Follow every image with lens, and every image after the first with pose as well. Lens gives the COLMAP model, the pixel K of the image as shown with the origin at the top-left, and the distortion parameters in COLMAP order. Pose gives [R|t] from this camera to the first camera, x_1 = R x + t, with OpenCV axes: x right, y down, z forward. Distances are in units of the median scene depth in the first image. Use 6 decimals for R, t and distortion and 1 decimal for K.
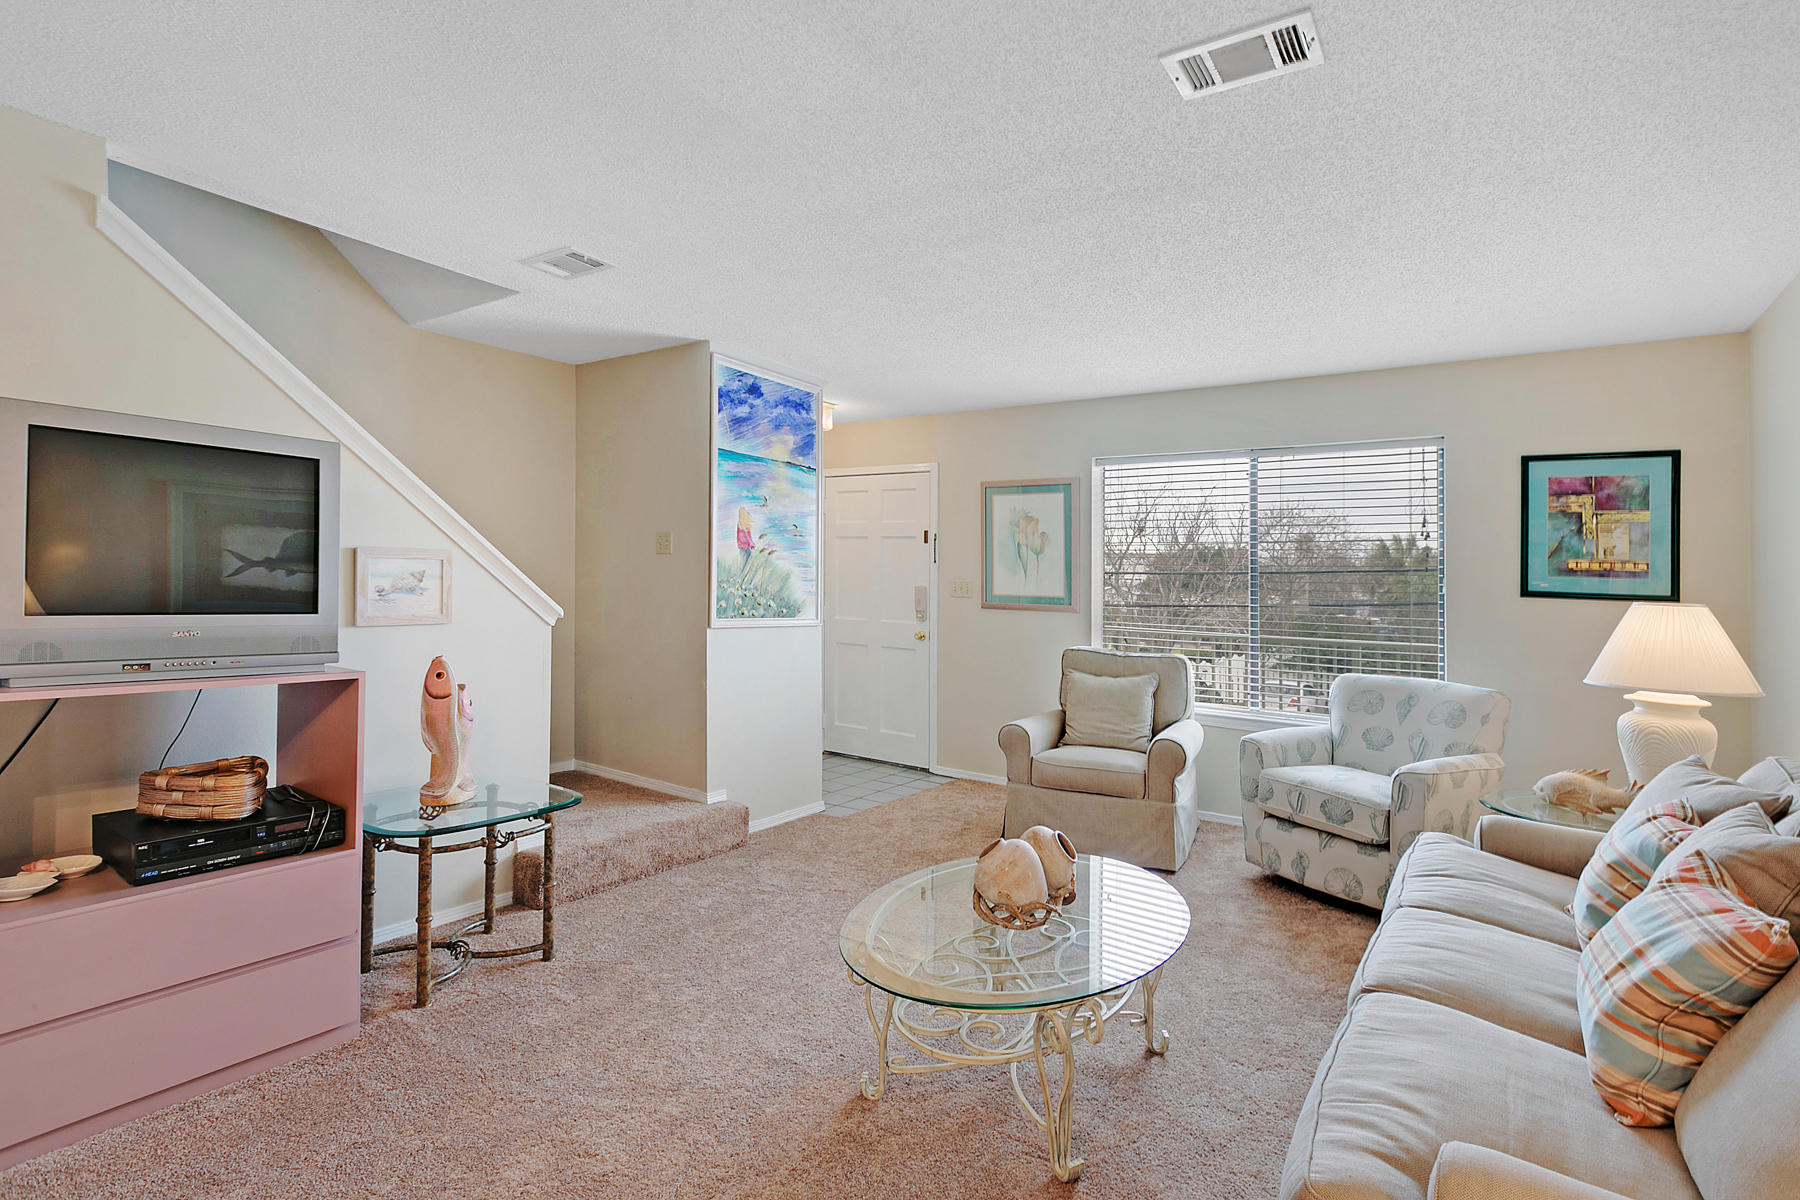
lens RADIAL K [[881.8, 0, 879.2], [0, 881.8, 562.8], [0, 0, 1]] dist [0.001975, -0.000093]
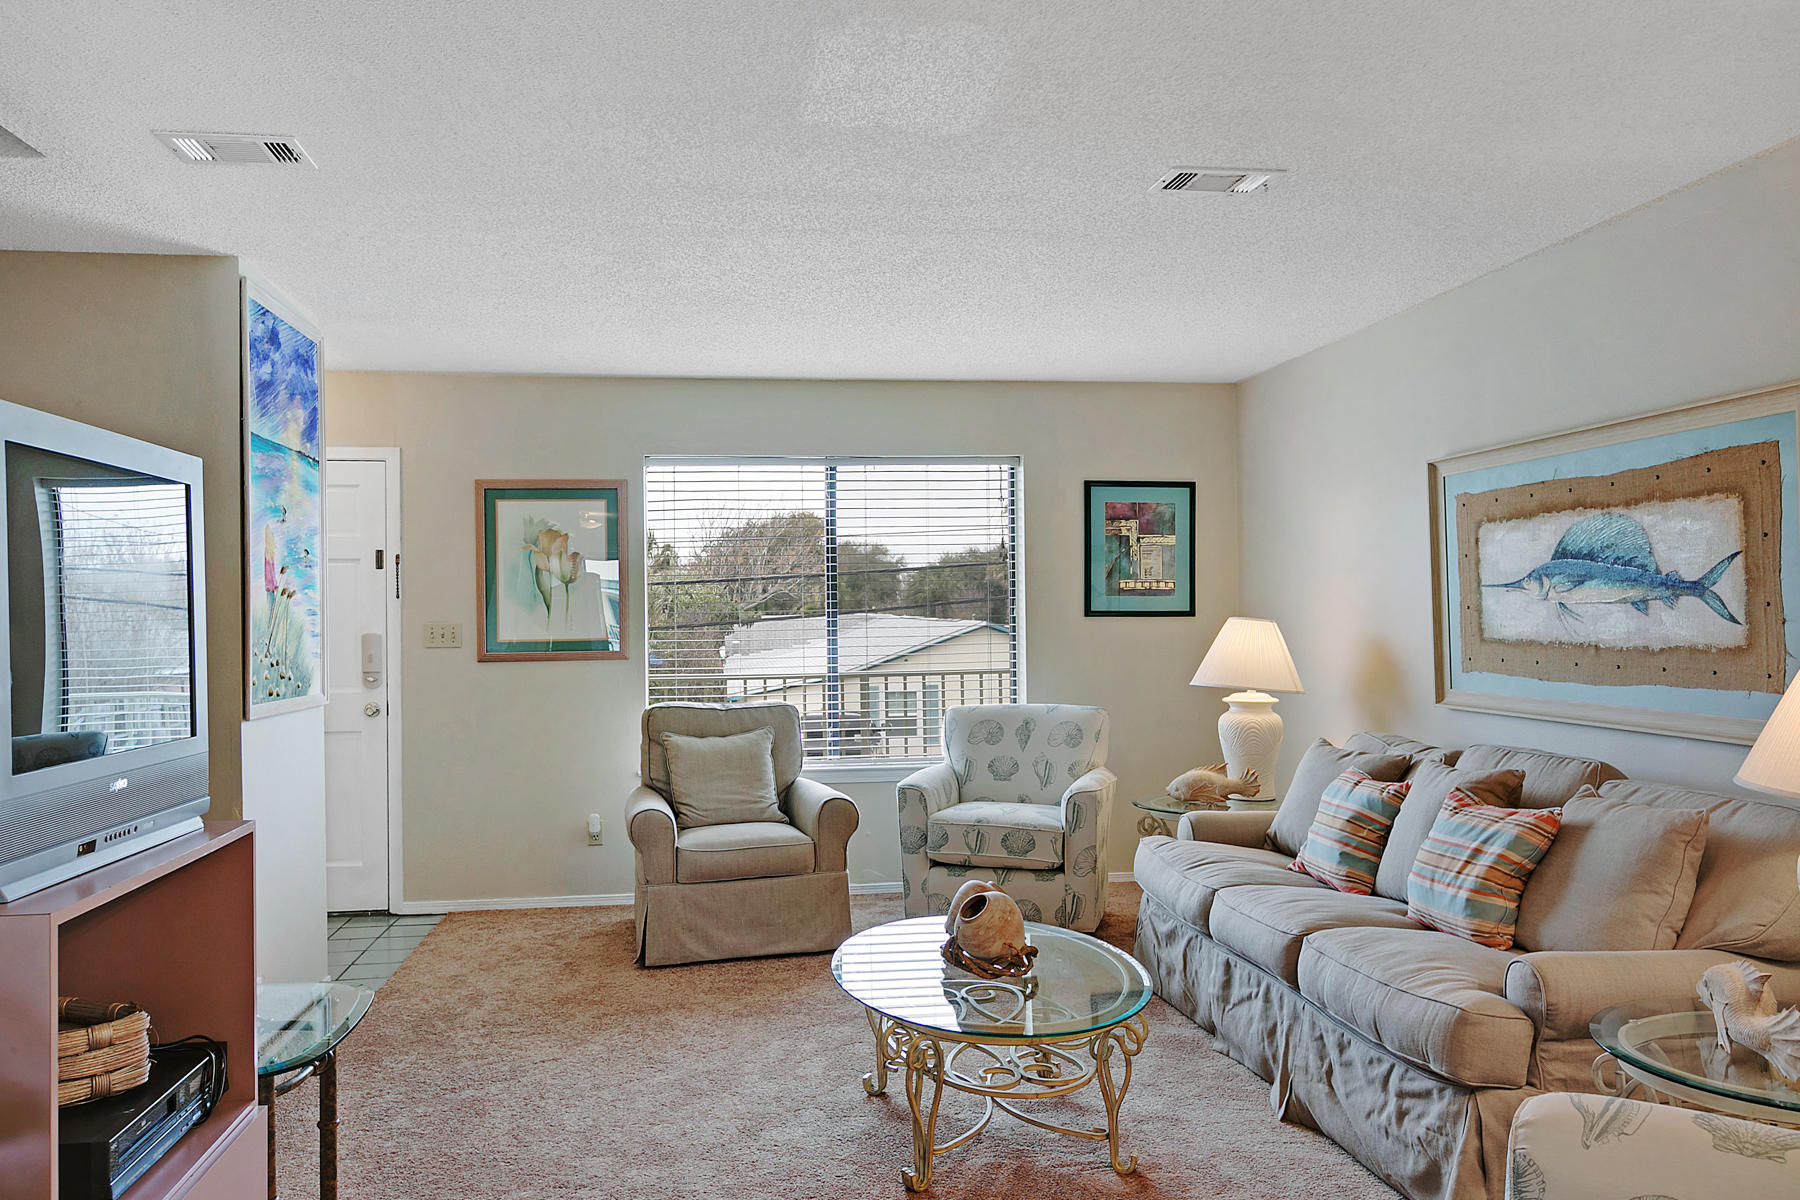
lens RADIAL K [[1399.8, 0, 887.6], [0, 1399.8, 583.2], [0, 0, 1]] dist [0.011024, 0.001045]
pose [[0.724447, -0.025425, 0.688862, -0.534639], [0.017858, 0.999676, 0.018116, -0.032355], [-0.689099, -0.000822, 0.724666, -0.027715]]
